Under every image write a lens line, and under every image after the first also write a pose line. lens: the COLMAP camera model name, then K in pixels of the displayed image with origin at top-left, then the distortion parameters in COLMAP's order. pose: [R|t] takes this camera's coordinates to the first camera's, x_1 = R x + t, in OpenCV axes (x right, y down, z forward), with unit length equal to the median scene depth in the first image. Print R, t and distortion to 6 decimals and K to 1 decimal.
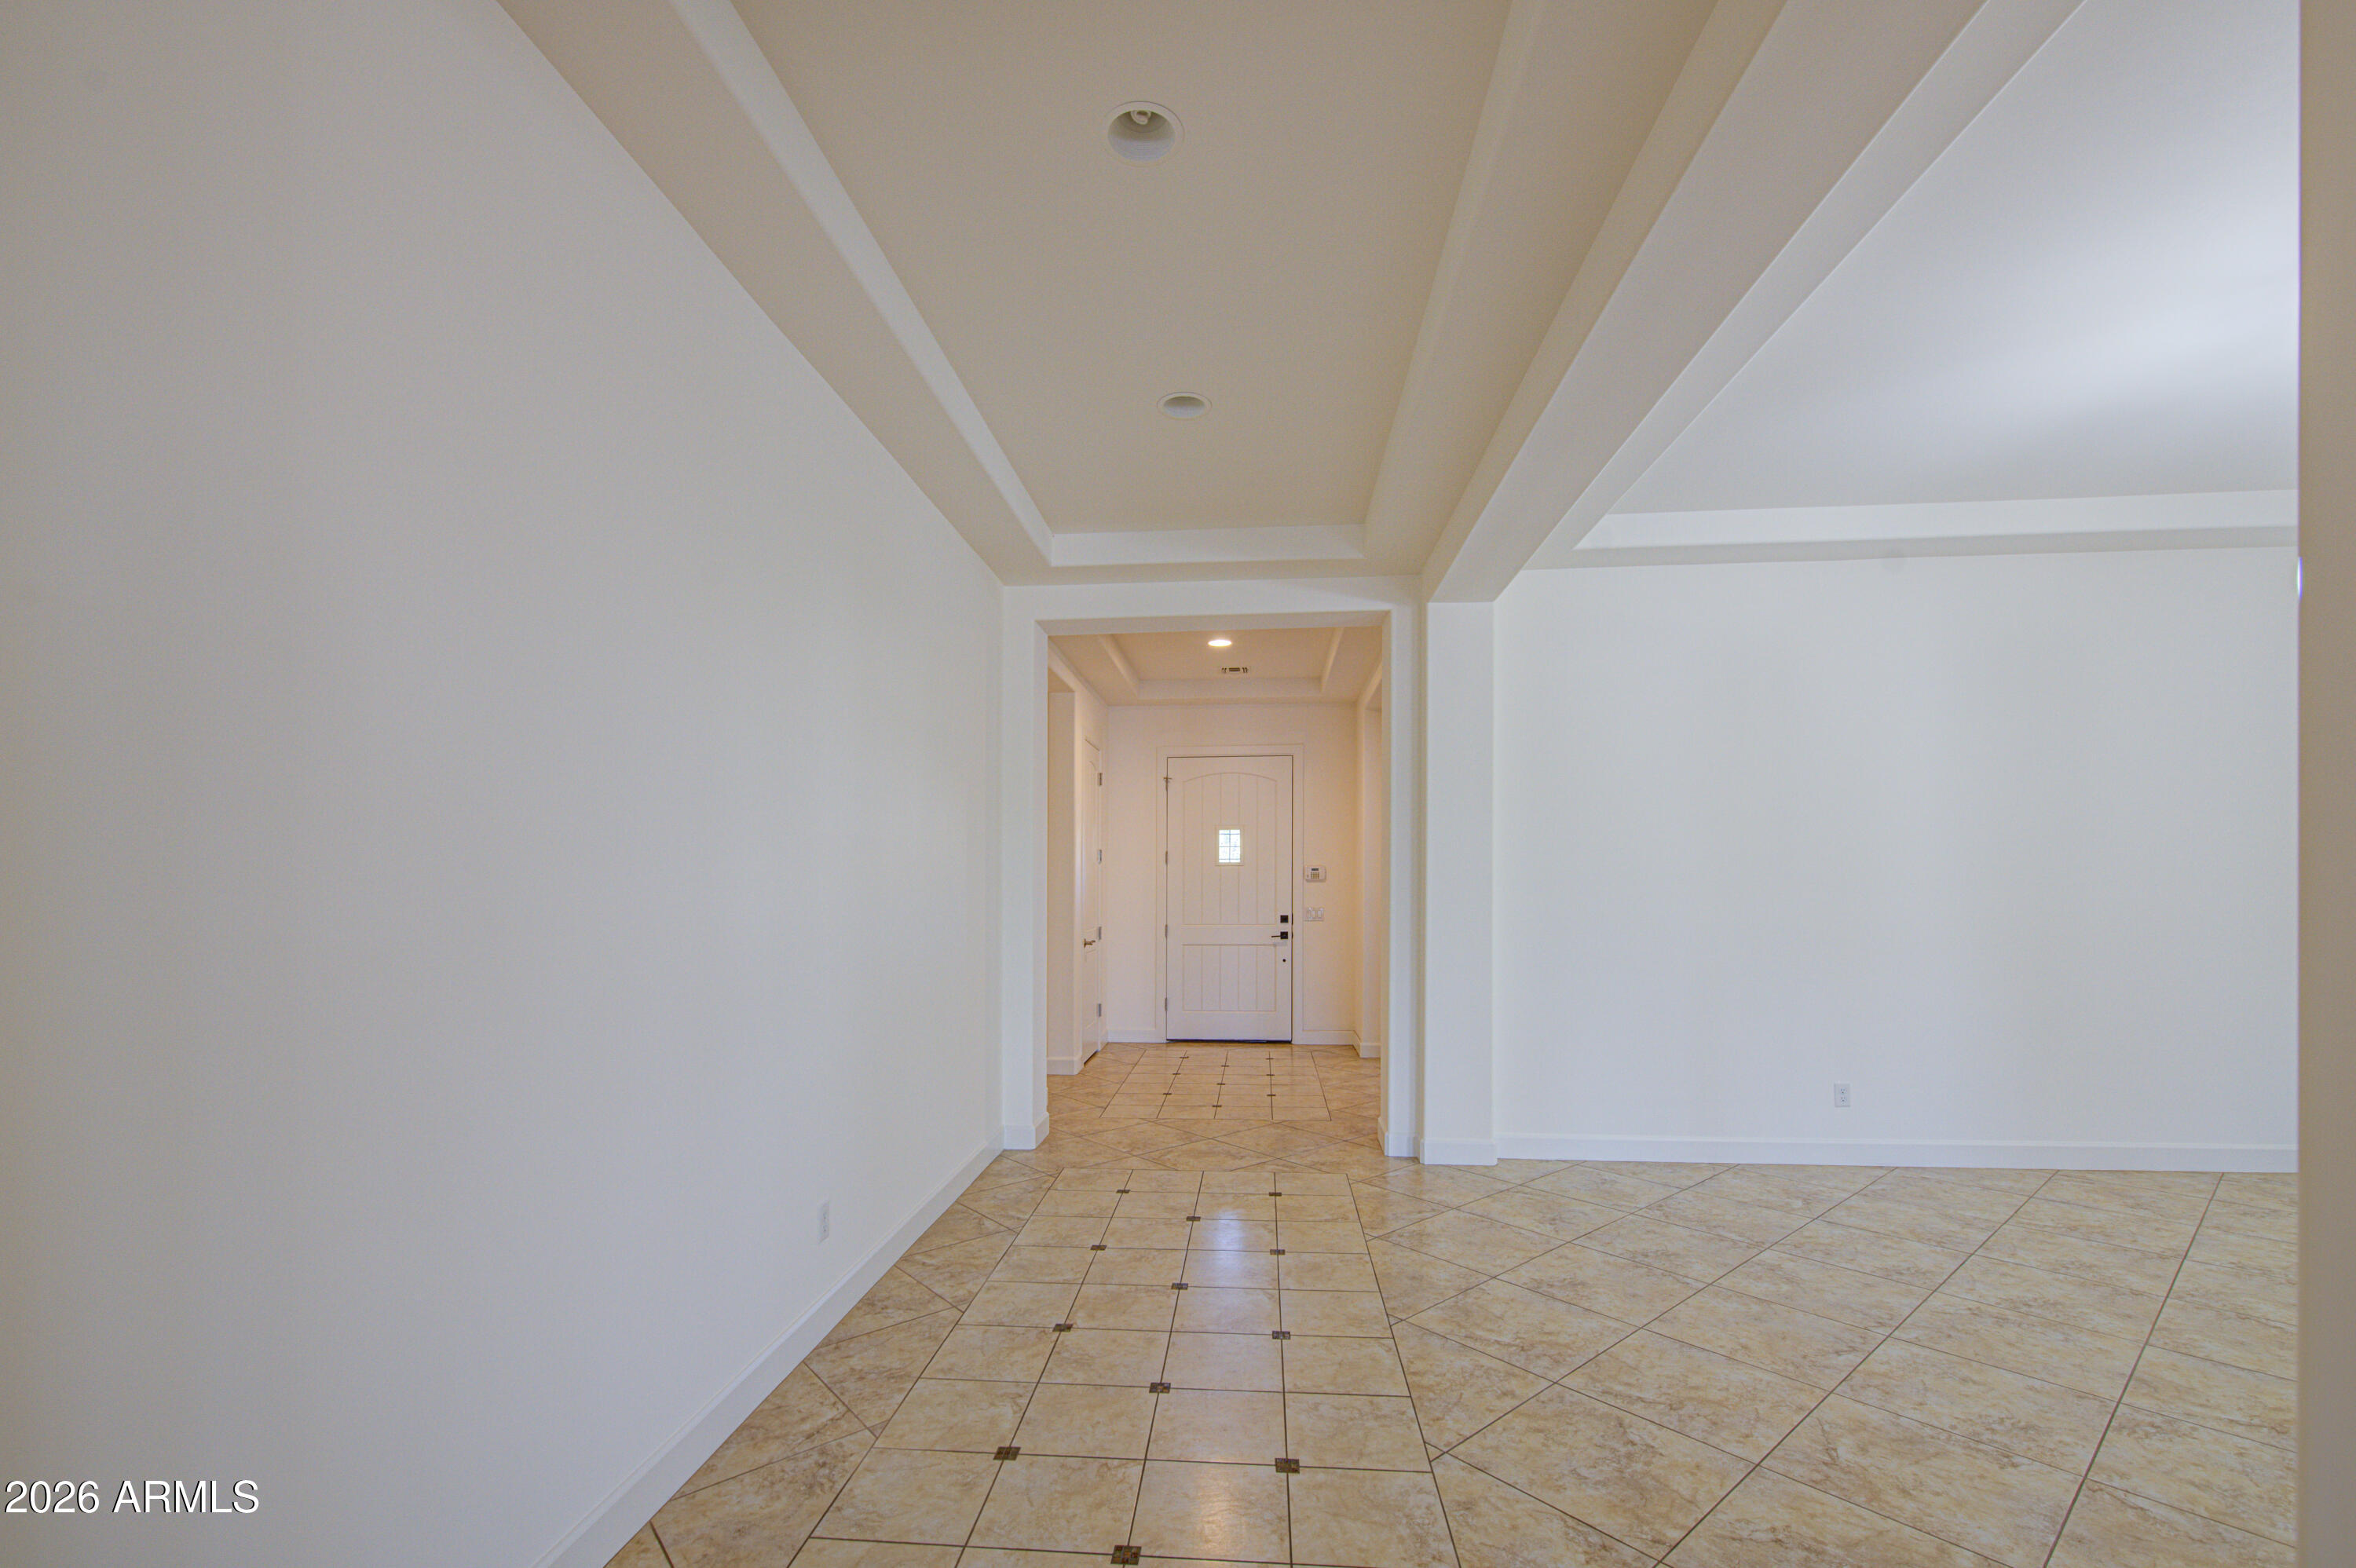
lens RADIAL K [[988.9, 0, 1166.3], [0, 988.9, 897.6], [0, 0, 1]] dist [0.002286, -0.003642]
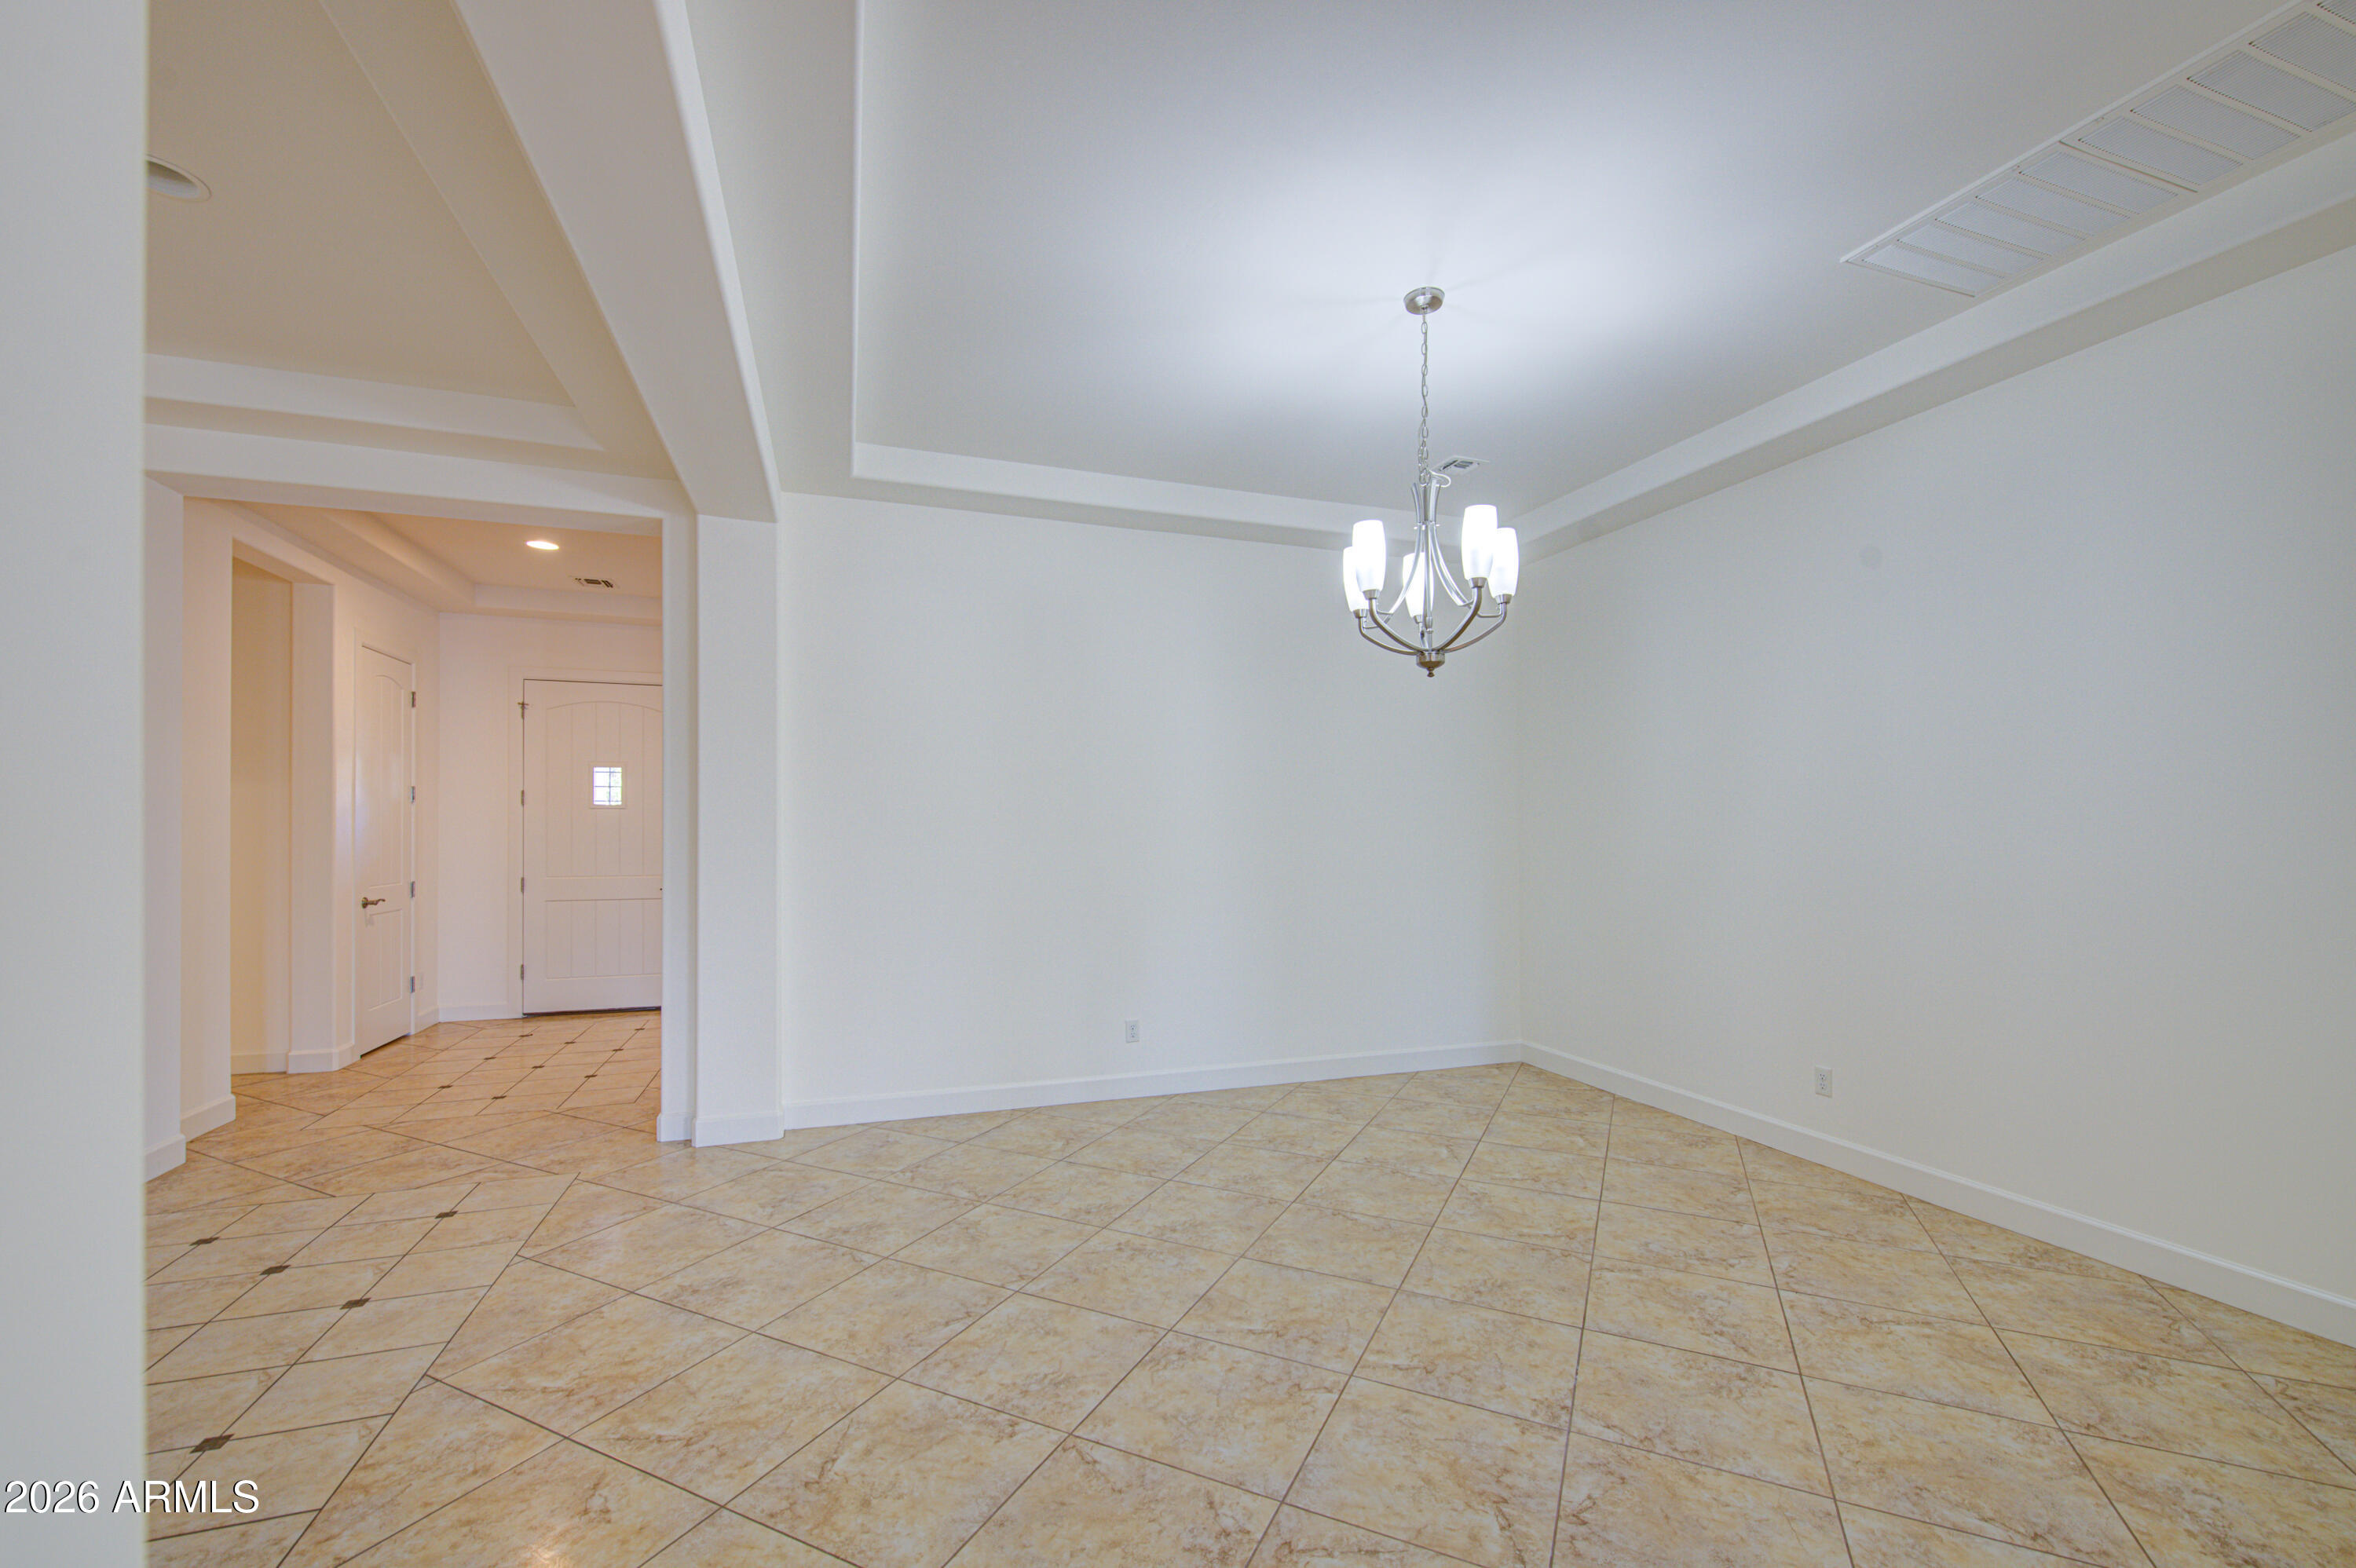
lens RADIAL K [[971.7, 0, 1176.1], [0, 971.7, 822.2], [0, 0, 1]] dist [0.001989, -0.003350]
pose [[0.911115, 0.008859, 0.412057, 0.314650], [0.000940, 0.999722, -0.023571, 0.000779], [-0.412151, 0.021864, 0.910853, 0.031000]]
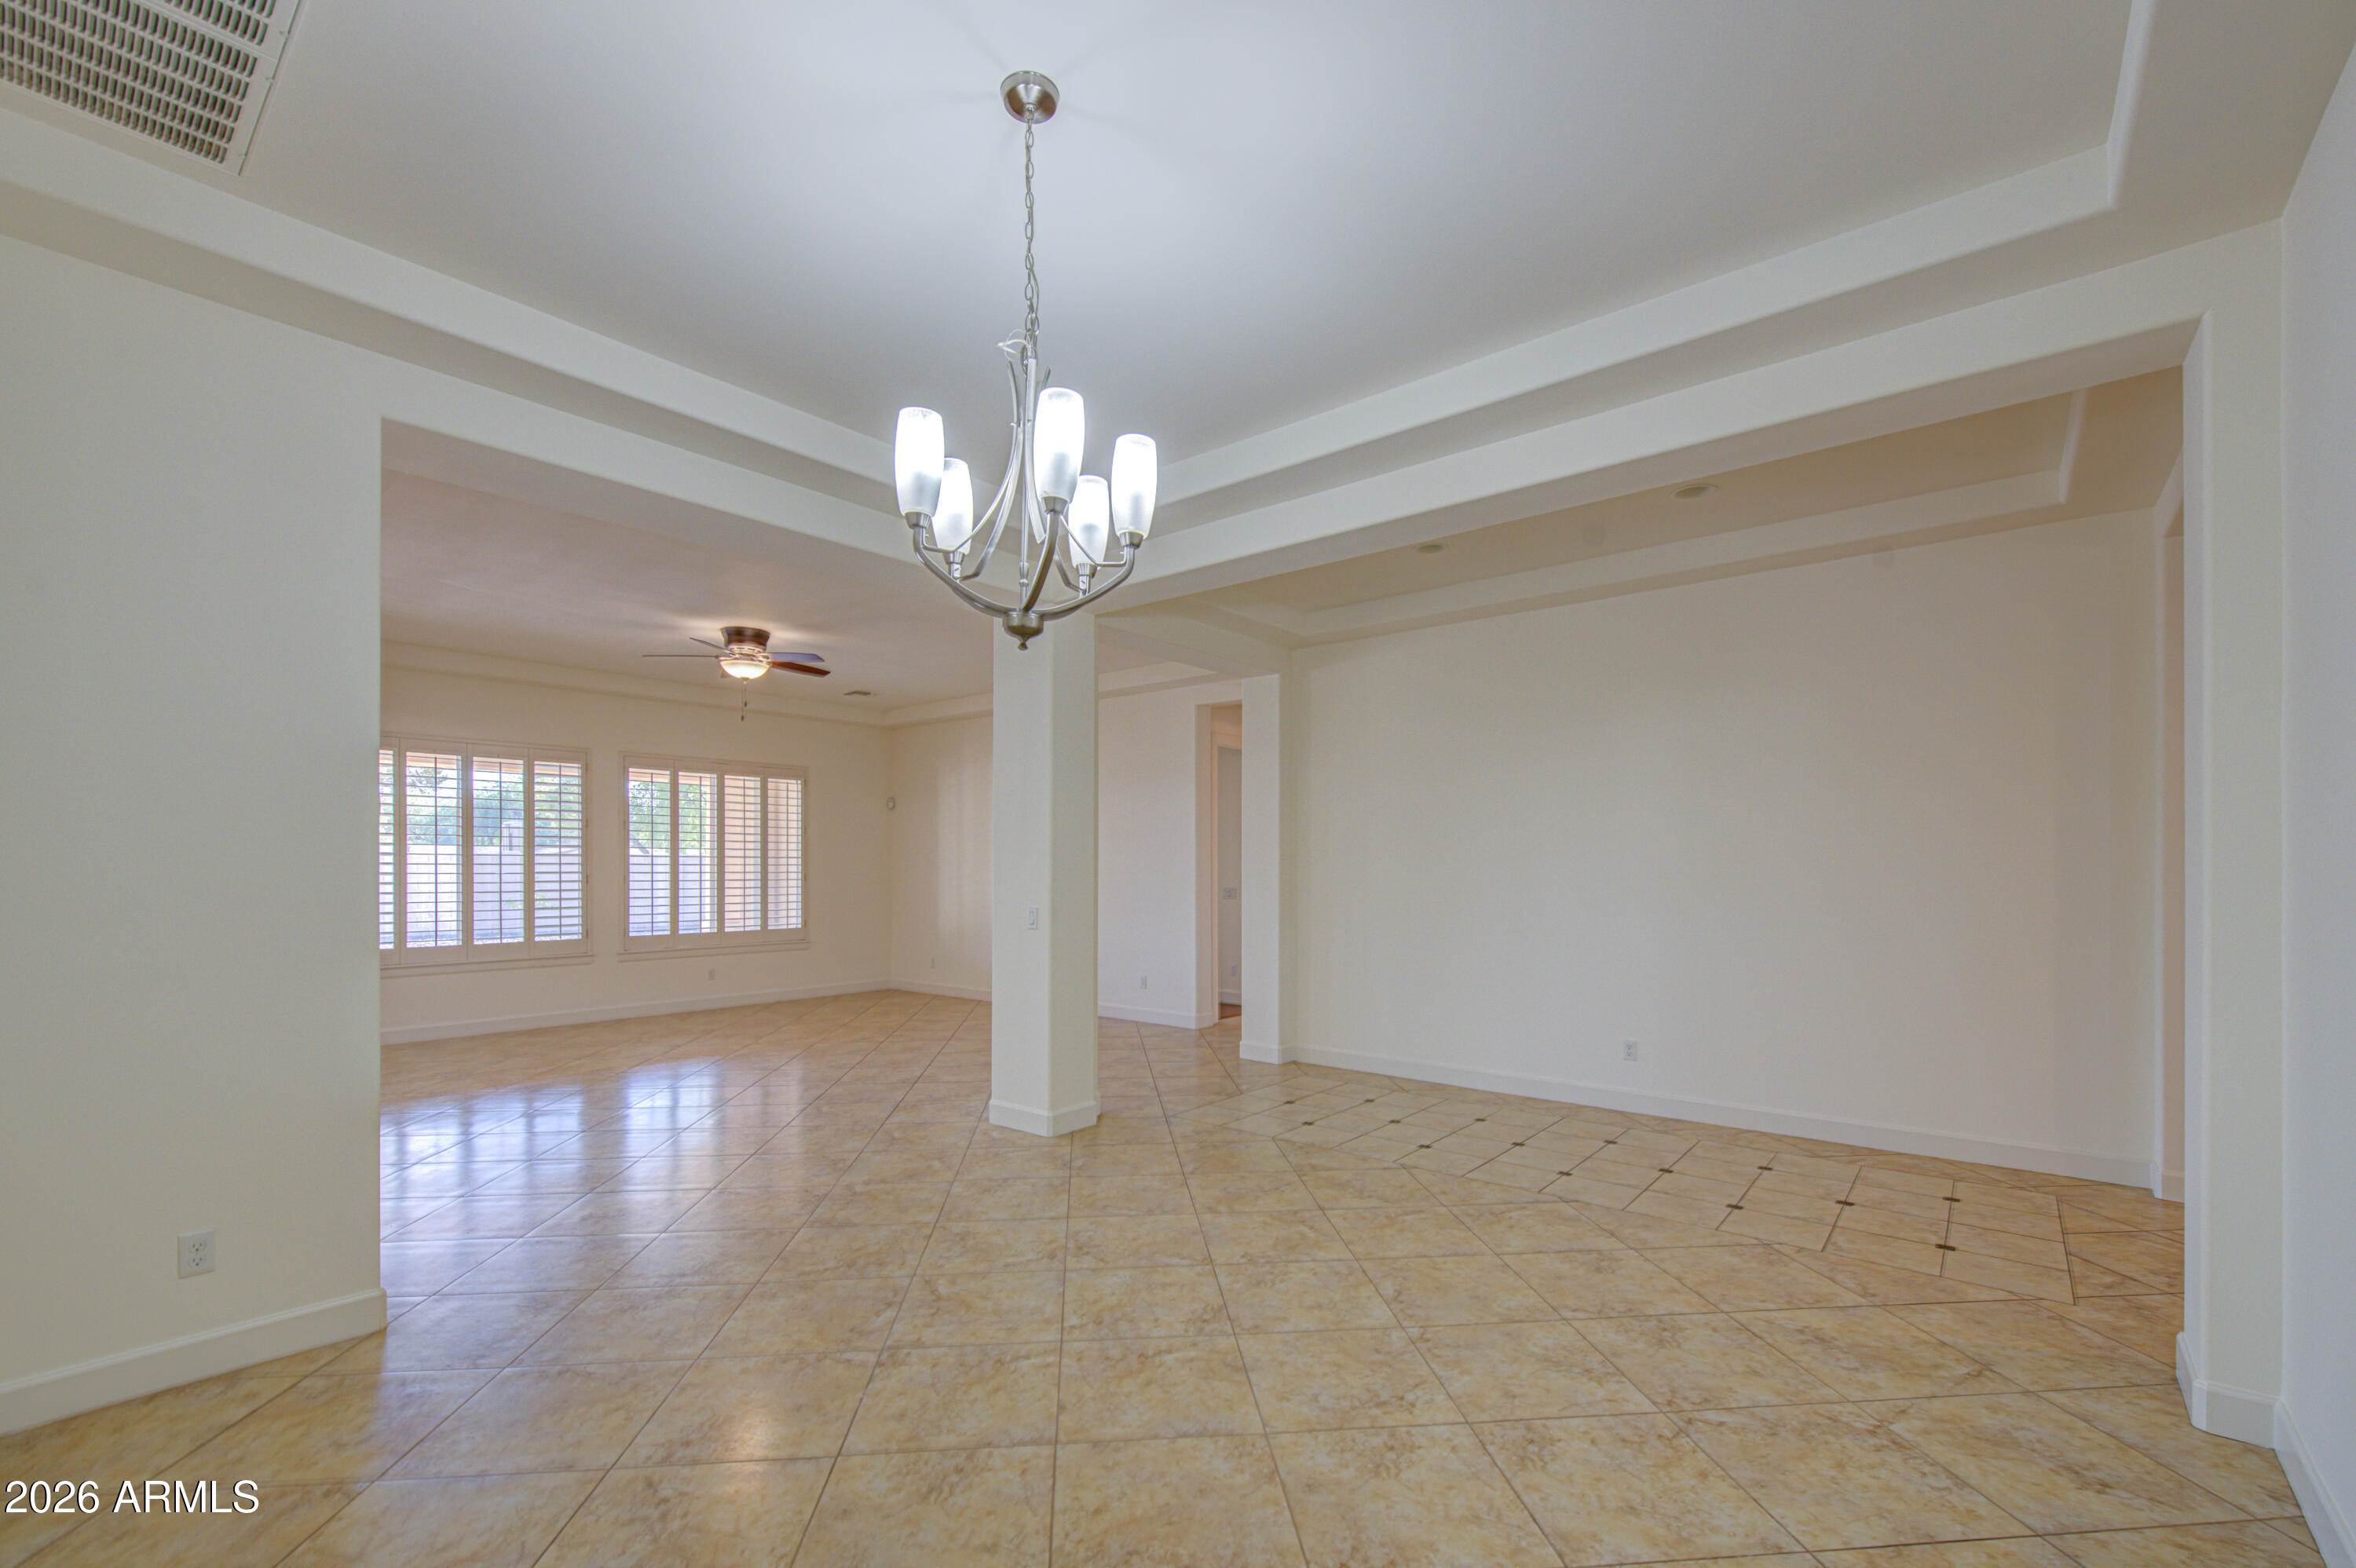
lens RADIAL K [[985.9, 0, 1191.9], [0, 985.9, 843.9], [0, 0, 1]] dist [-0.000957, -0.000327]
pose [[-0.553165, -0.013005, -0.832970, 1.115597], [-0.010684, 0.999907, -0.008515, -0.020662], [0.833003, 0.004189, -0.553252, 0.909594]]
